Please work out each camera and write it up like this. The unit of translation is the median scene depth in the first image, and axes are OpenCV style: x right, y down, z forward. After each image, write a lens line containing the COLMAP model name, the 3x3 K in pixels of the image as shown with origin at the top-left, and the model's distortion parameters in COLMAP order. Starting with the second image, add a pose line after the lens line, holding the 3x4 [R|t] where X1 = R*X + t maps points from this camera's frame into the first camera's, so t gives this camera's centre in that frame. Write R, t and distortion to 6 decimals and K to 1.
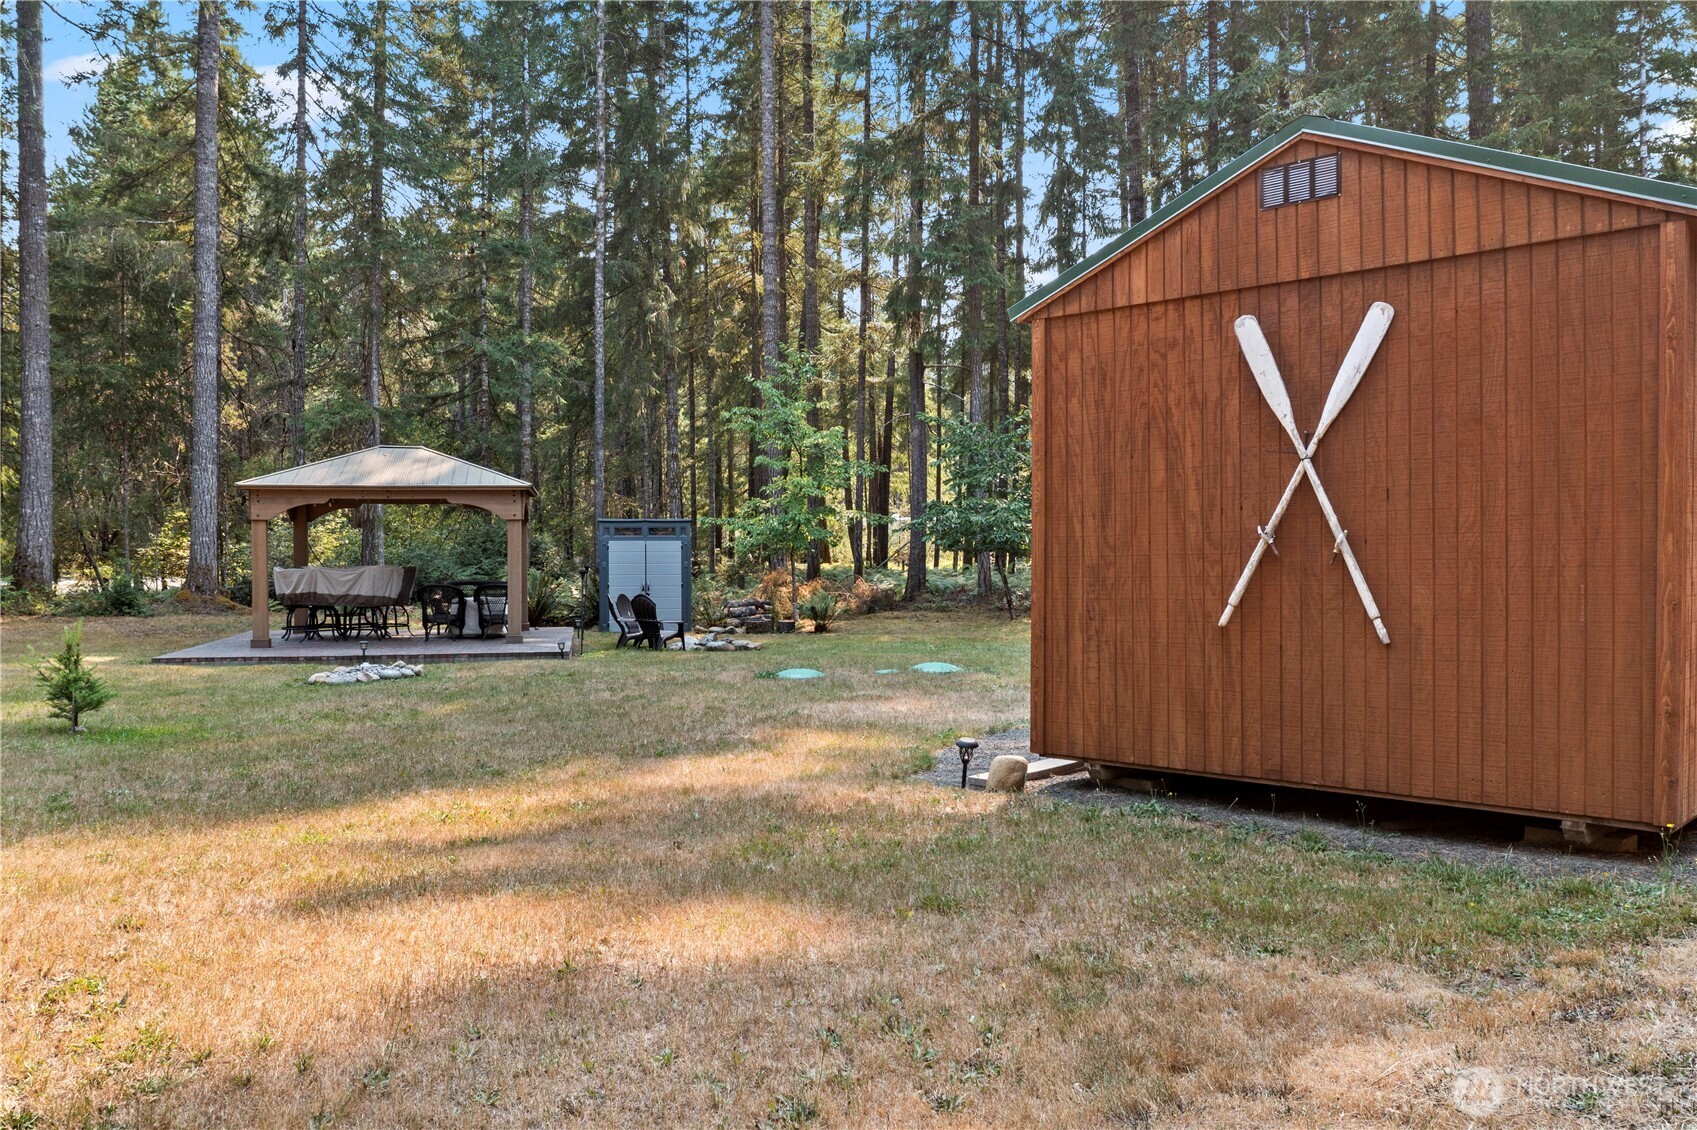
lens RADIAL K [[1348.1, 0, 847.8], [0, 1348.1, 555.4], [0, 0, 1]] dist [-0.008124, -0.001780]
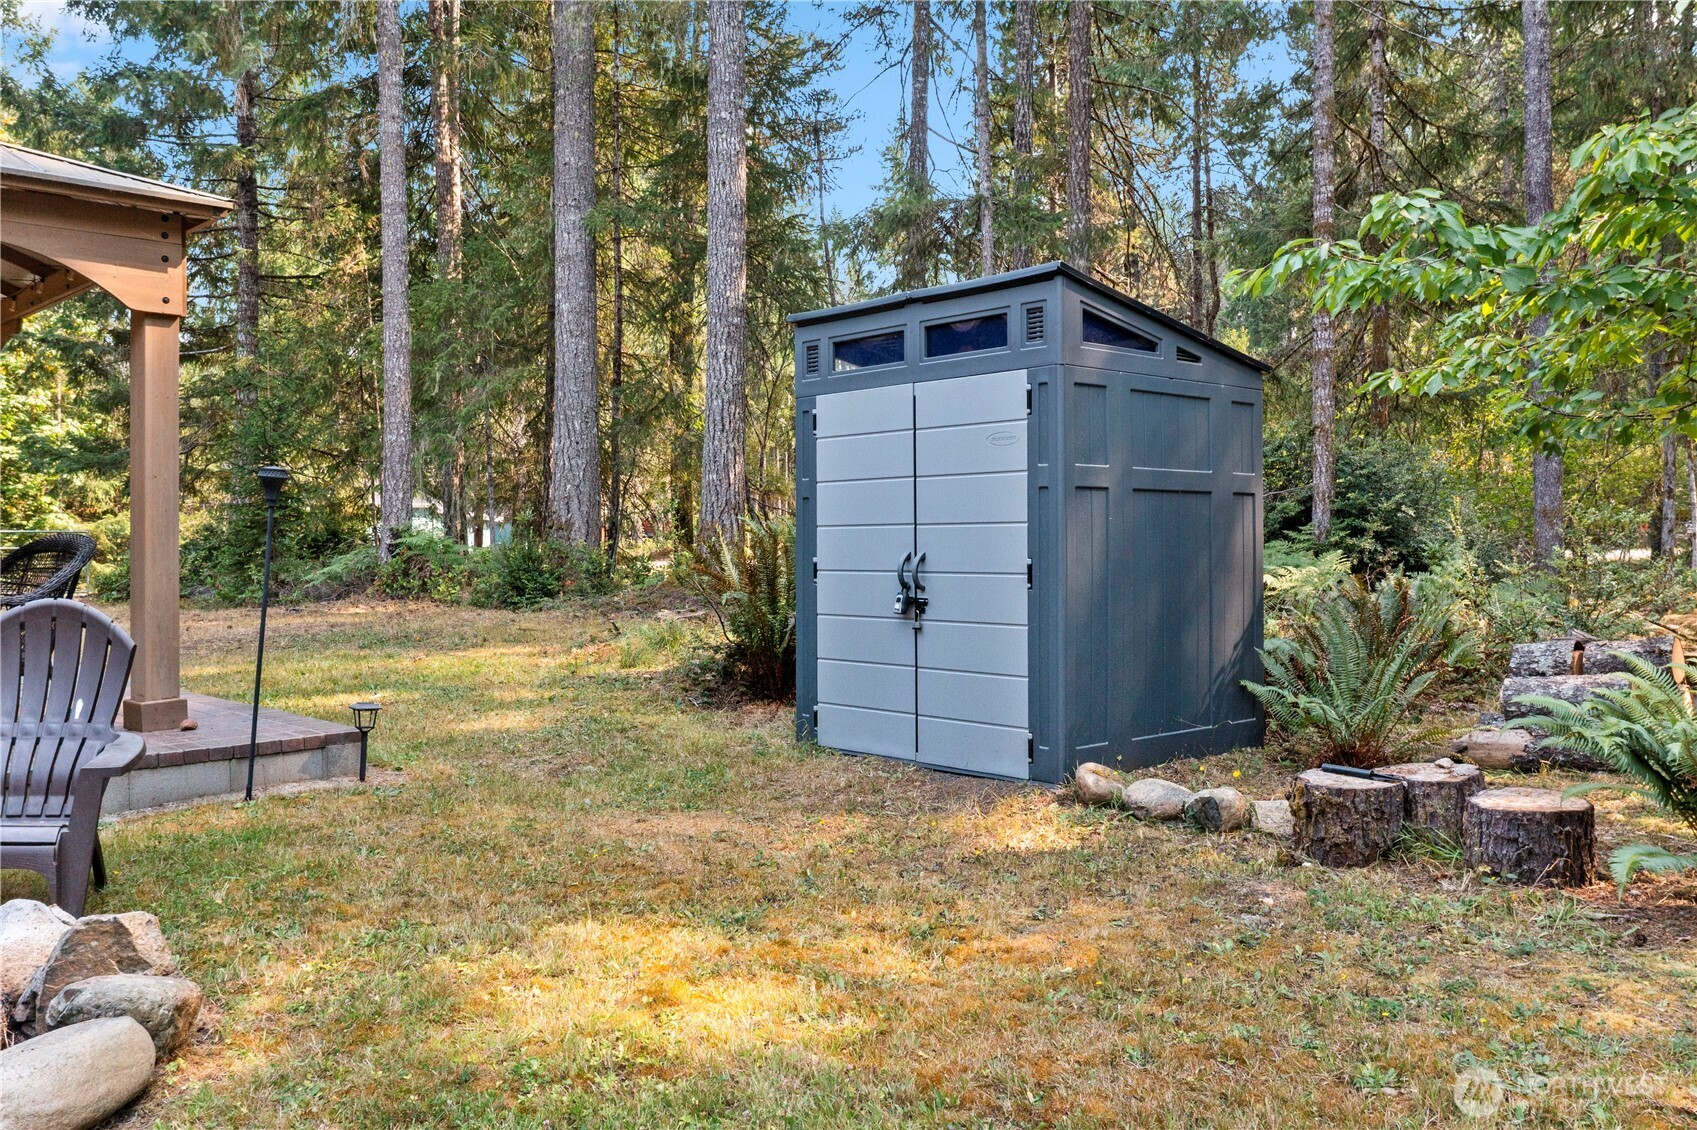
lens RADIAL K [[1385.9, 0, 850.7], [0, 1385.9, 527.5], [0, 0, 1]] dist [-0.007133, -0.002004]
pose [[0.548678, -0.009693, -0.835978, 0.061737], [0.004605, 0.999953, -0.008571, 0.021130], [0.836021, 0.000853, 0.548697, 1.075371]]
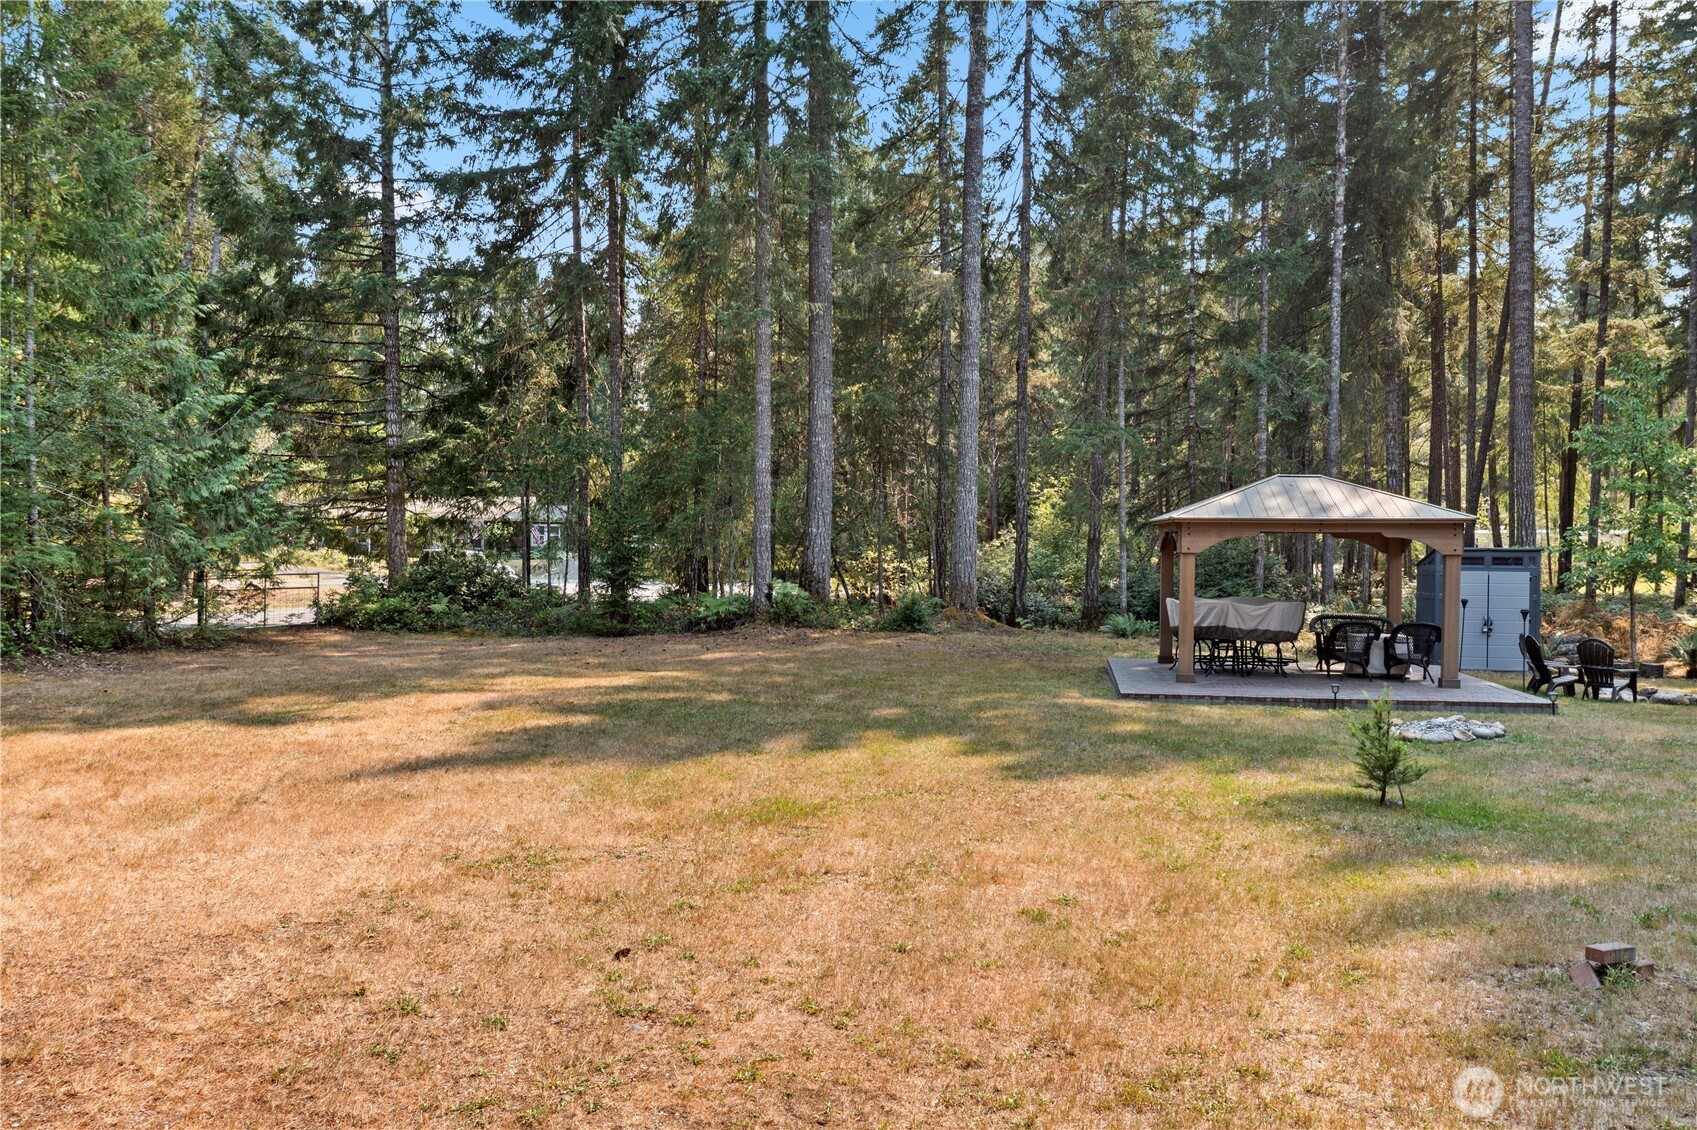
lens RADIAL K [[1348.1, 0, 847.8], [0, 1348.1, 555.4], [0, 0, 1]] dist [-0.008124, -0.001780]
pose [[0.942416, 0.014134, -0.334143, -0.321647], [-0.014716, 0.999891, 0.000790, -0.020445], [0.334118, 0.004173, 0.942522, -0.015130]]
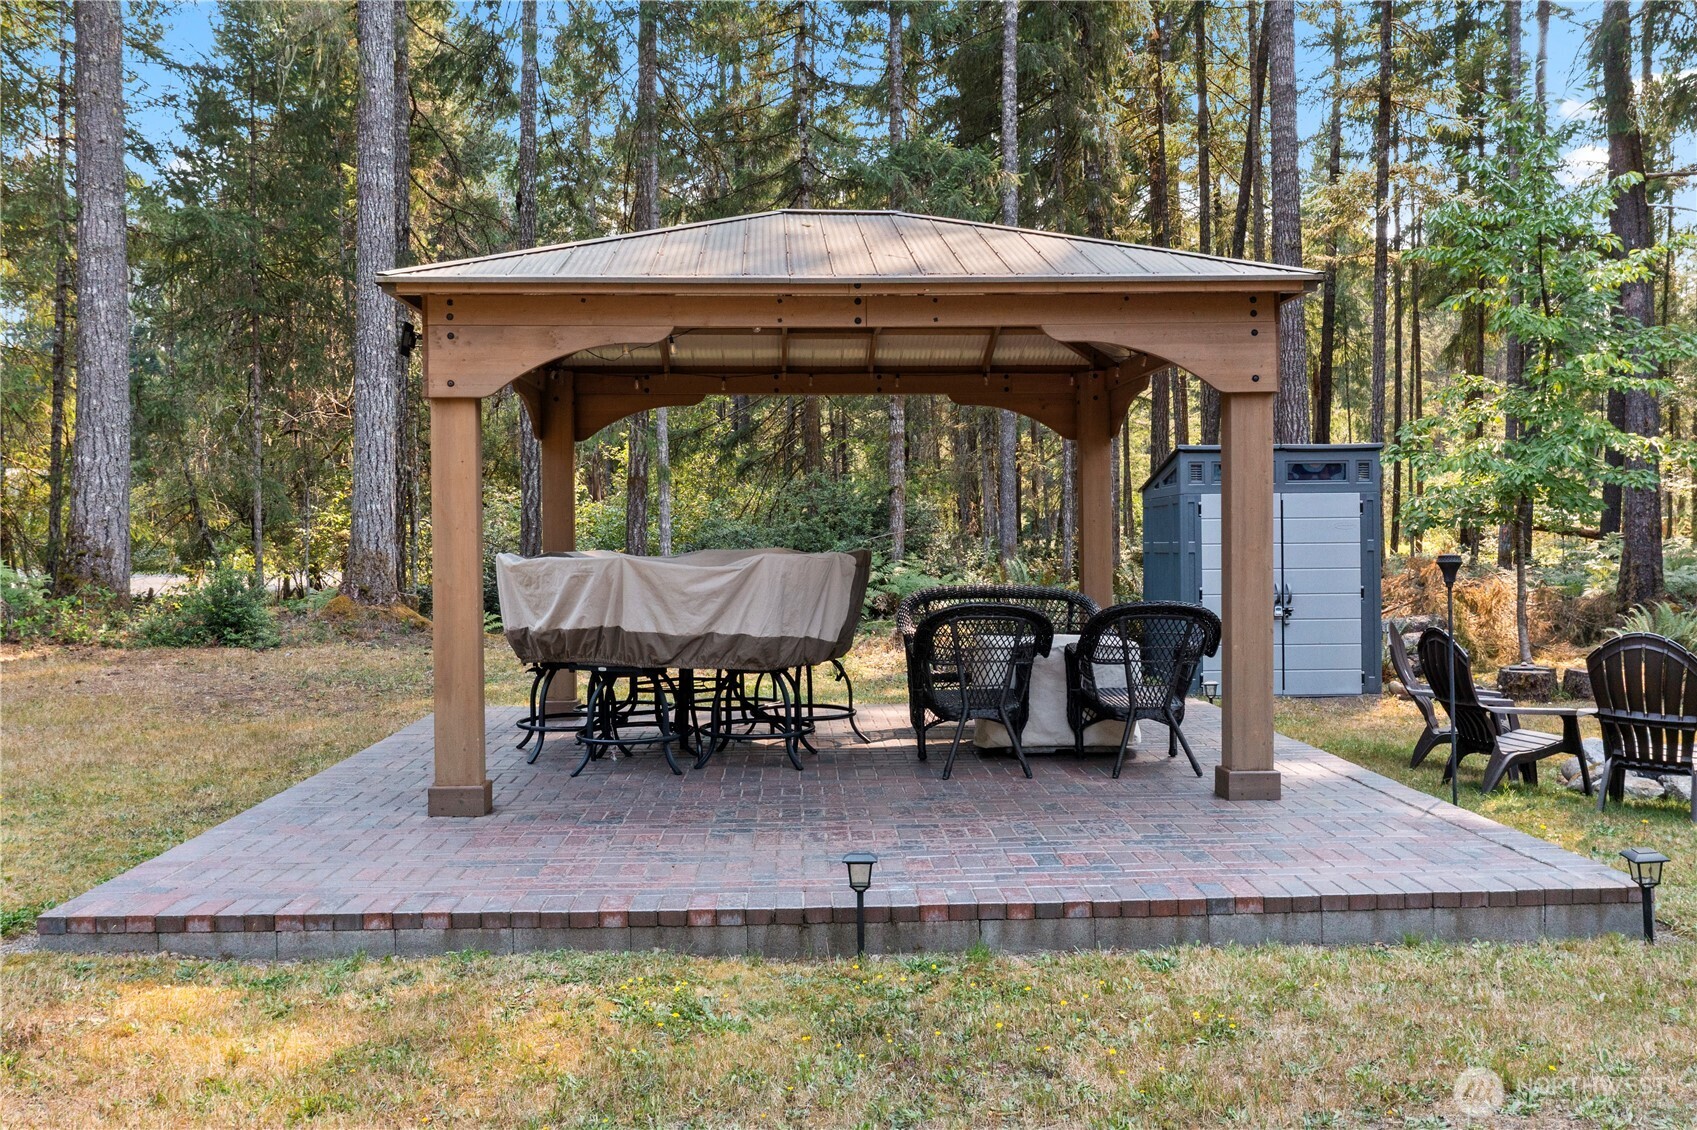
lens RADIAL K [[1385.9, 0, 850.7], [0, 1385.9, 527.5], [0, 0, 1]] dist [-0.007133, -0.002004]
pose [[0.989545, -0.006075, -0.144098, -0.284193], [0.004449, 0.999923, -0.011599, 0.006669], [0.144157, 0.010836, 0.989495, 0.658111]]
